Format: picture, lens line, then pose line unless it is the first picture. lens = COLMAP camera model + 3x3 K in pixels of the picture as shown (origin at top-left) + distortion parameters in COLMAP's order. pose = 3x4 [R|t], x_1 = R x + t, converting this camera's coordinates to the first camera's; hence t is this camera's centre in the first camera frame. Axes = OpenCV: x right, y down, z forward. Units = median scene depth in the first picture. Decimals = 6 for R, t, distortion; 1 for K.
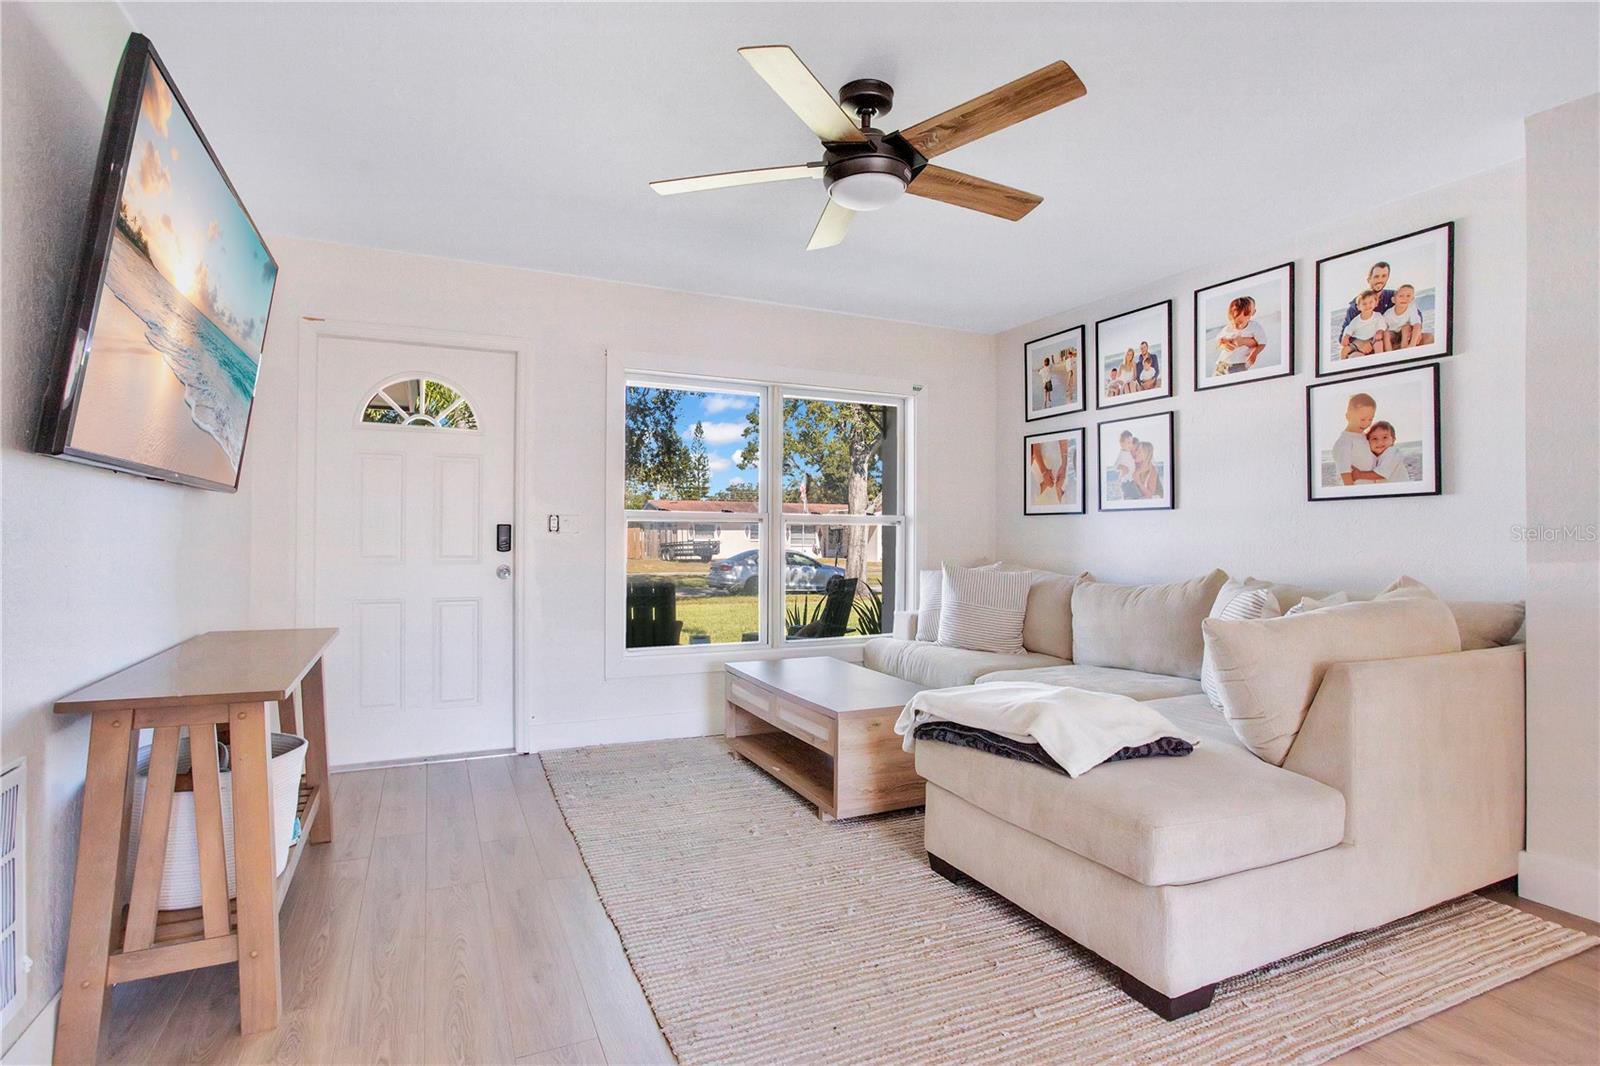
lens RADIAL K [[810.4, 0, 803.0], [0, 810.4, 532.1], [0, 0, 1]] dist [-0.003581, 0.001166]
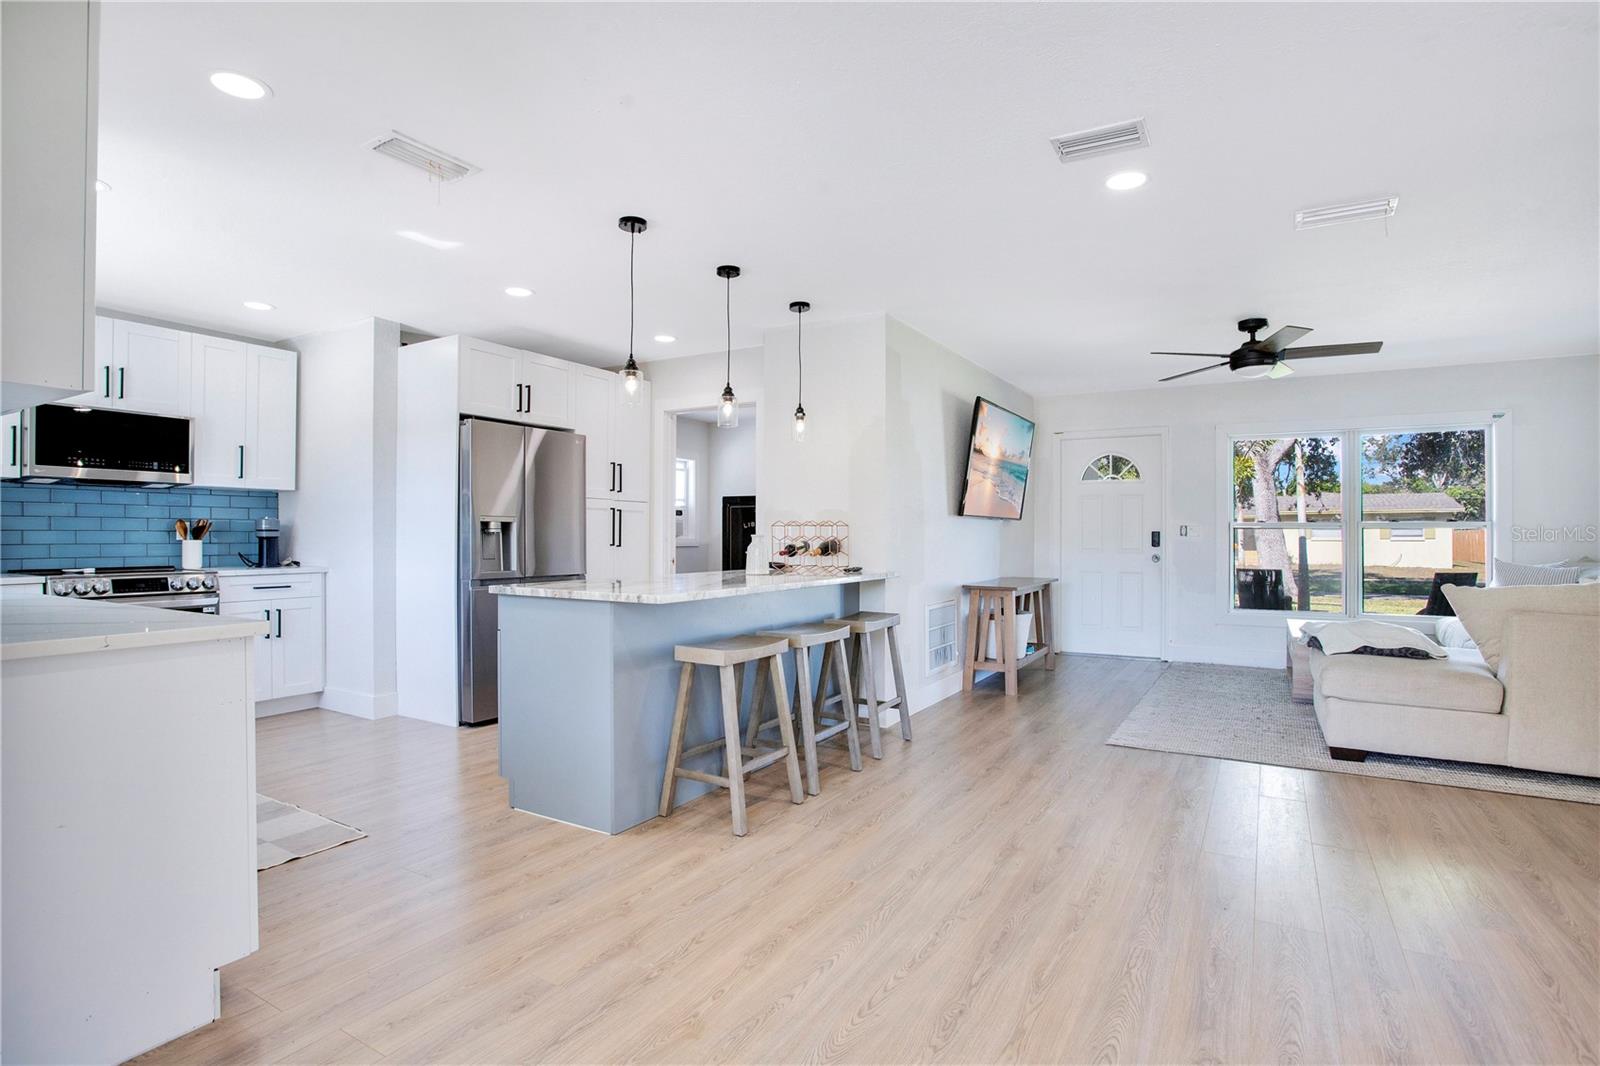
lens RADIAL K [[810.4, 0, 804.5], [0, 810.4, 529.0], [0, 0, 1]] dist [-0.003581, 0.001166]
pose [[0.573242, -0.009259, -0.819334, 1.006595], [0.005158, 0.999957, -0.007691, -0.008370], [0.819370, 0.000183, 0.573265, -1.011901]]
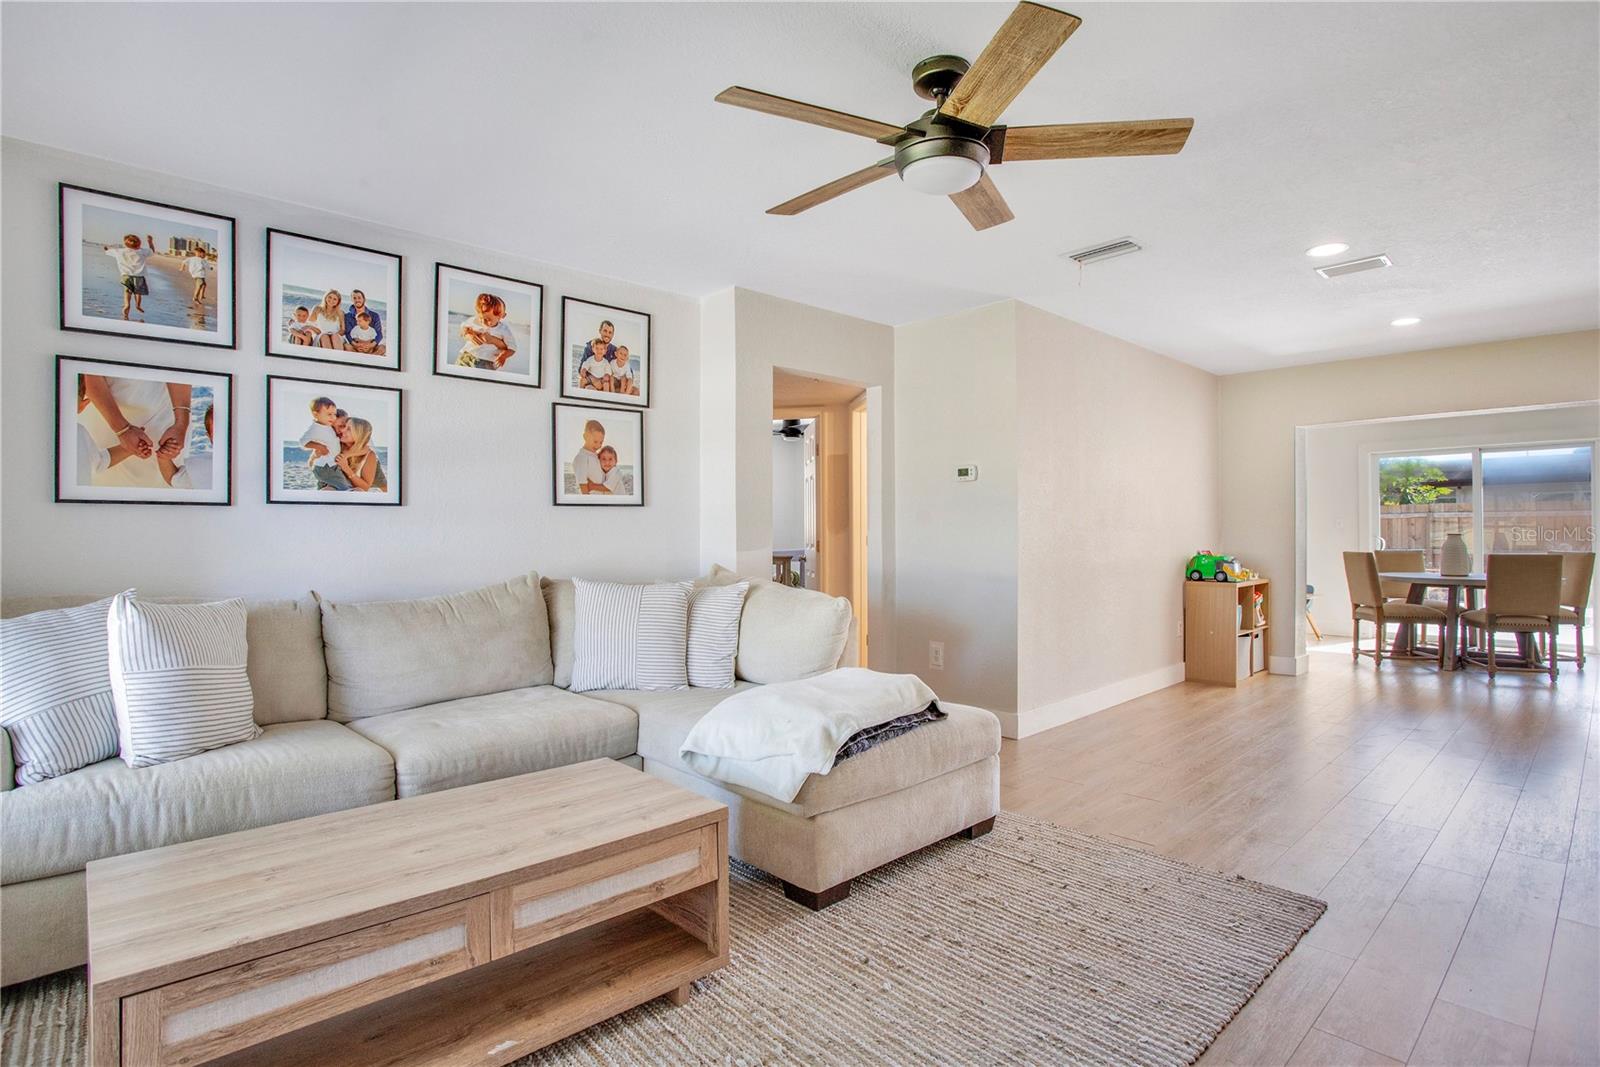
lens RADIAL K [[810.4, 0, 791.6], [0, 810.4, 528.8], [0, 0, 1]] dist [-0.003581, 0.001166]
pose [[-0.269588, 0.010957, 0.962913, -0.538855], [0.005303, 0.999937, -0.009894, 0.006464], [-0.962961, 0.002439, -0.269629, 0.984731]]
